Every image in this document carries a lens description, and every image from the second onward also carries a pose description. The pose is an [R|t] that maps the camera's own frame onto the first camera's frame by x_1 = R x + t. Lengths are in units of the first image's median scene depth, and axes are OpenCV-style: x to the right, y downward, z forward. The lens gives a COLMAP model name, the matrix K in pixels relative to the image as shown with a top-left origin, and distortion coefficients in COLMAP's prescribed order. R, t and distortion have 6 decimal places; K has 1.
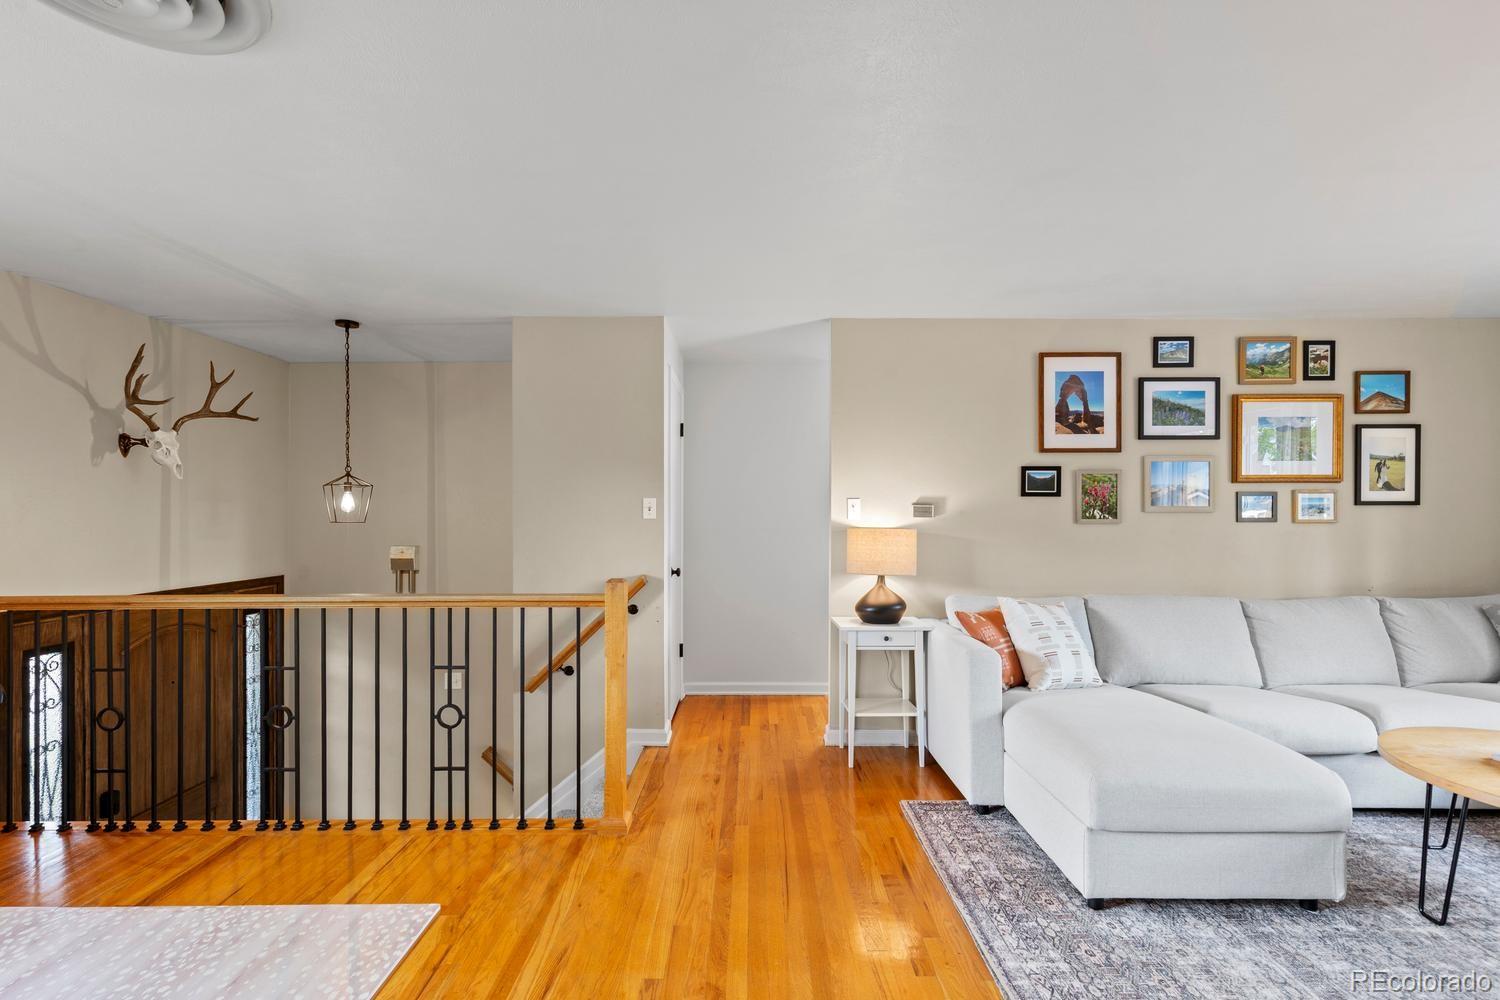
lens RADIAL K [[681.0, 0, 747.3], [0, 681.0, 508.6], [0, 0, 1]] dist [0.004690, -0.000274]
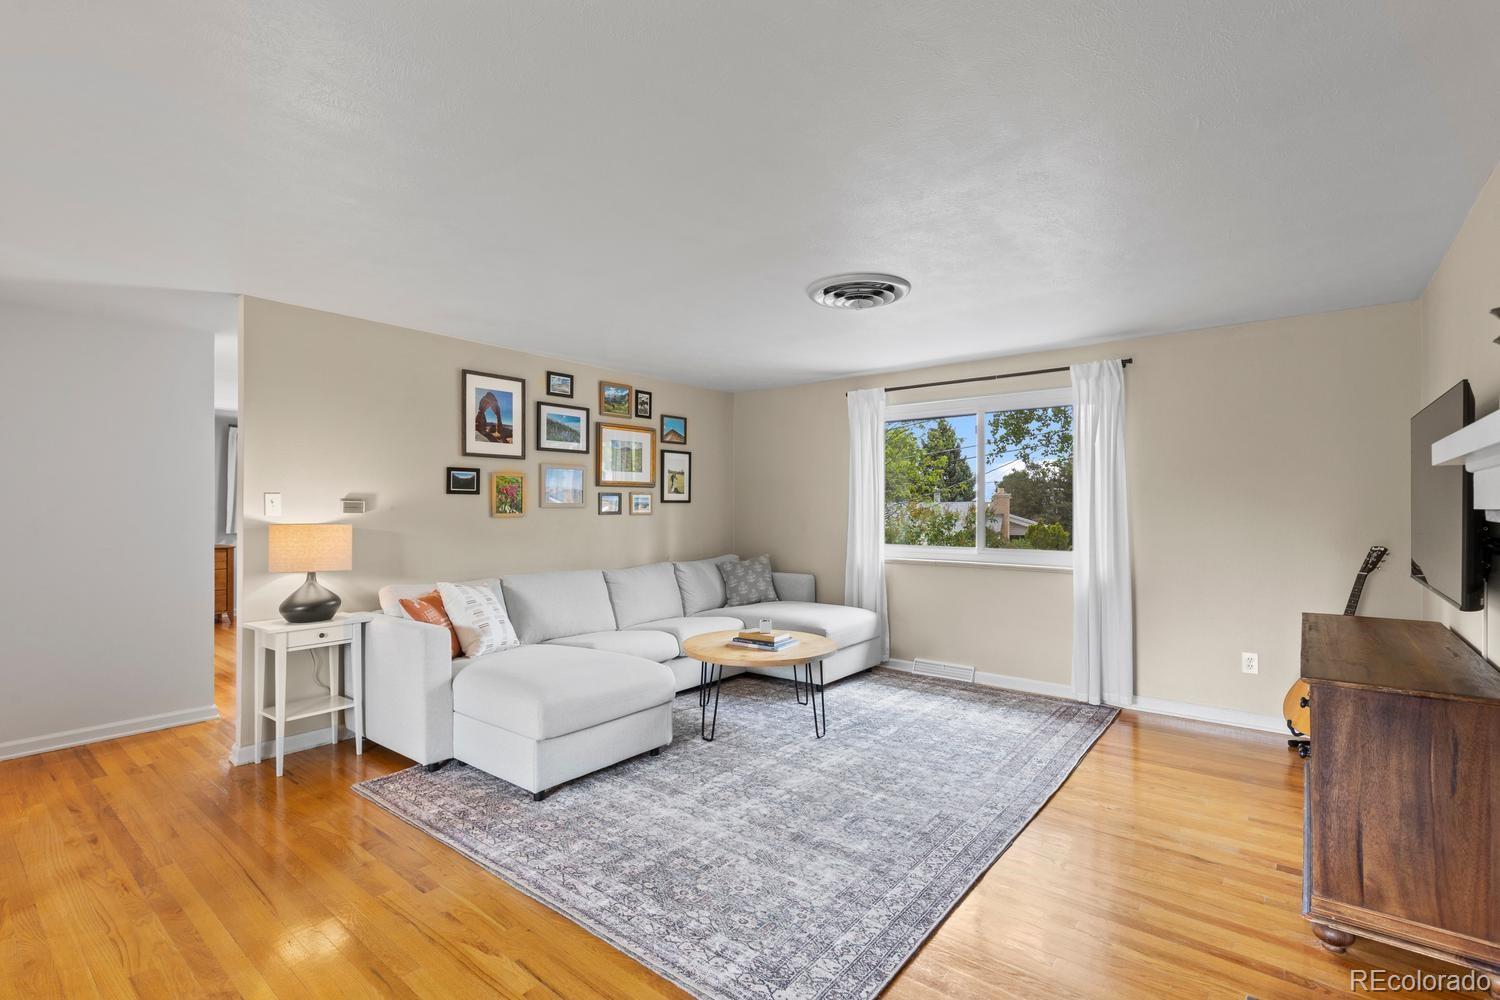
lens RADIAL K [[682.4, 0, 750.8], [0, 682.4, 505.9], [0, 0, 1]] dist [0.002961, -0.000475]
pose [[0.625187, 0.001126, 0.780474, -0.165858], [-0.001634, 0.999999, -0.000133, 0.001491], [-0.780473, -0.001192, 0.625188, -0.099458]]
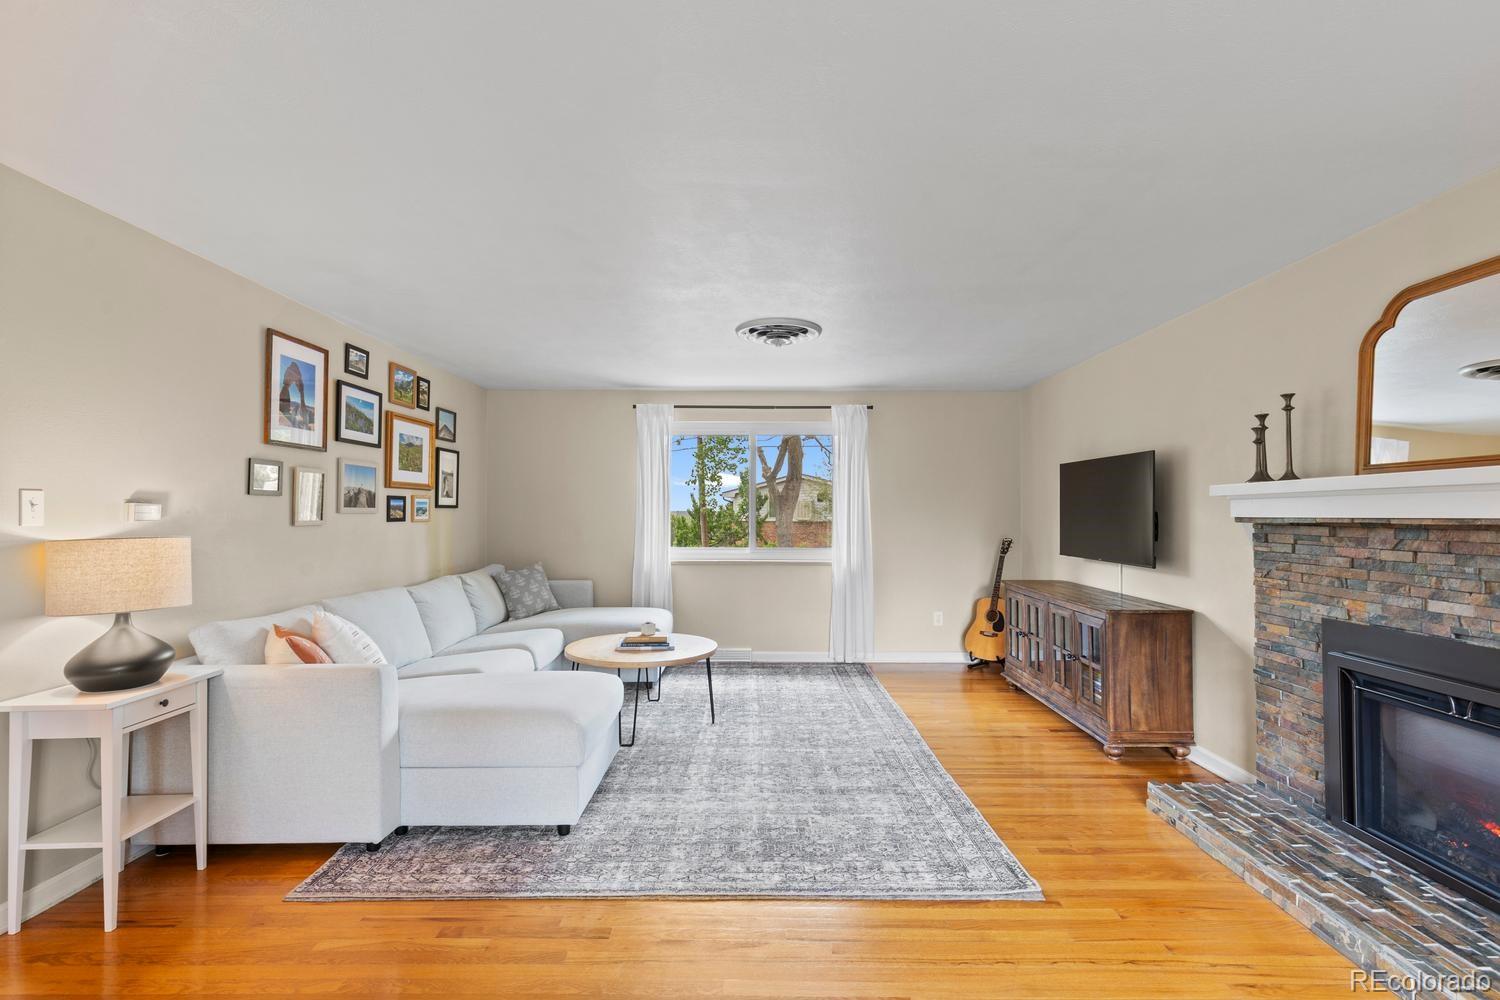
lens RADIAL K [[677.3, 0, 753.0], [0, 677.3, 504.1], [0, 0, 1]] dist [0.001345, -0.000102]
pose [[-0.001061, 0.013317, 0.999911, -0.423478], [-0.005575, 0.999896, -0.013323, 0.001429], [-0.999984, -0.005588, -0.000986, 0.388263]]
